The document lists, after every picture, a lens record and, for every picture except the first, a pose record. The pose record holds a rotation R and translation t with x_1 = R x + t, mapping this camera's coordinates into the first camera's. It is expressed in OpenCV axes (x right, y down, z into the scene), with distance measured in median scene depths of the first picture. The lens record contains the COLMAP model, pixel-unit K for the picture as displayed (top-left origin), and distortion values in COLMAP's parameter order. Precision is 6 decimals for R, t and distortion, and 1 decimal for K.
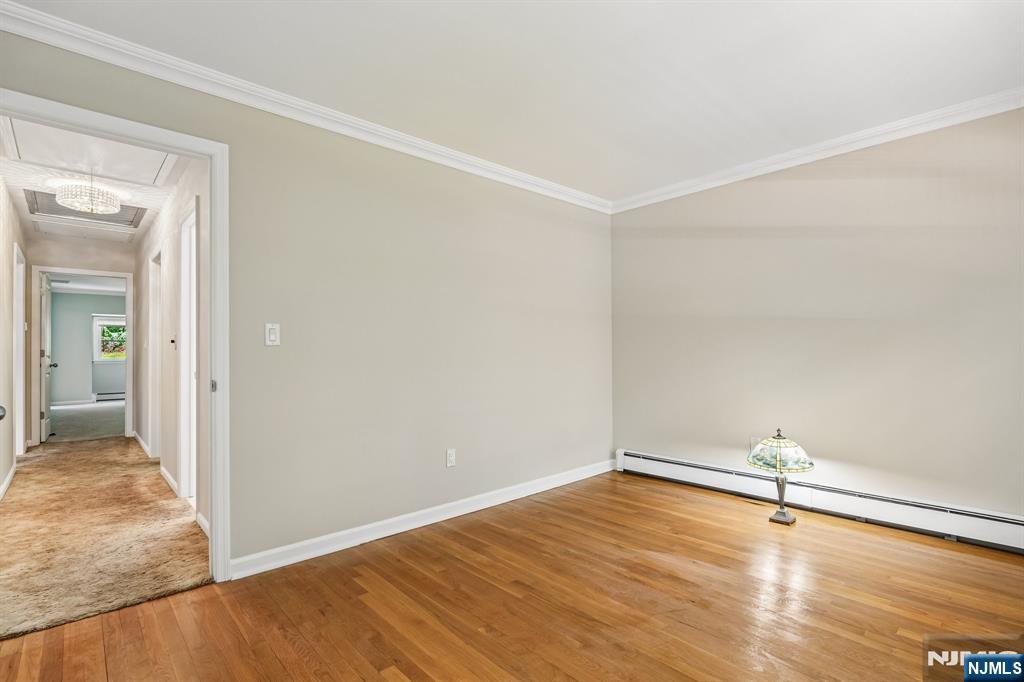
lens RADIAL K [[480.4, 0, 512.4], [0, 480.4, 334.2], [0, 0, 1]] dist [0.000952, -0.000178]
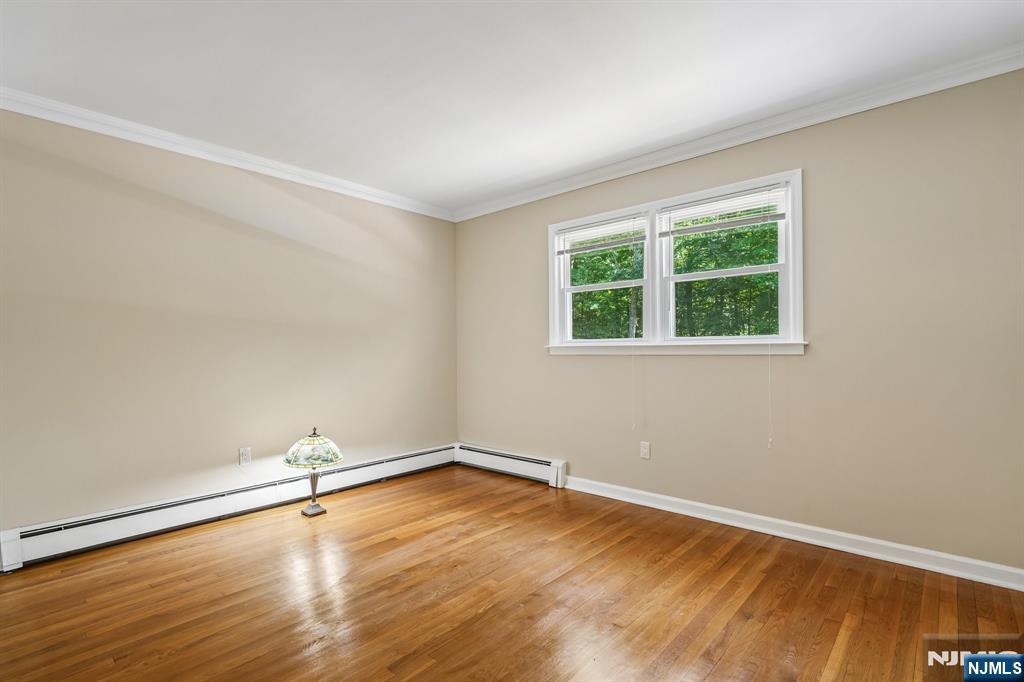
lens RADIAL K [[480.4, 0, 512.4], [0, 480.4, 334.2], [0, 0, 1]] dist [0.000952, -0.000178]
pose [[-0.089440, 0.048809, 0.994796, -0.564085], [-0.022052, 0.998457, -0.050972, 0.037500], [-0.995748, -0.026496, -0.088225, 0.677432]]
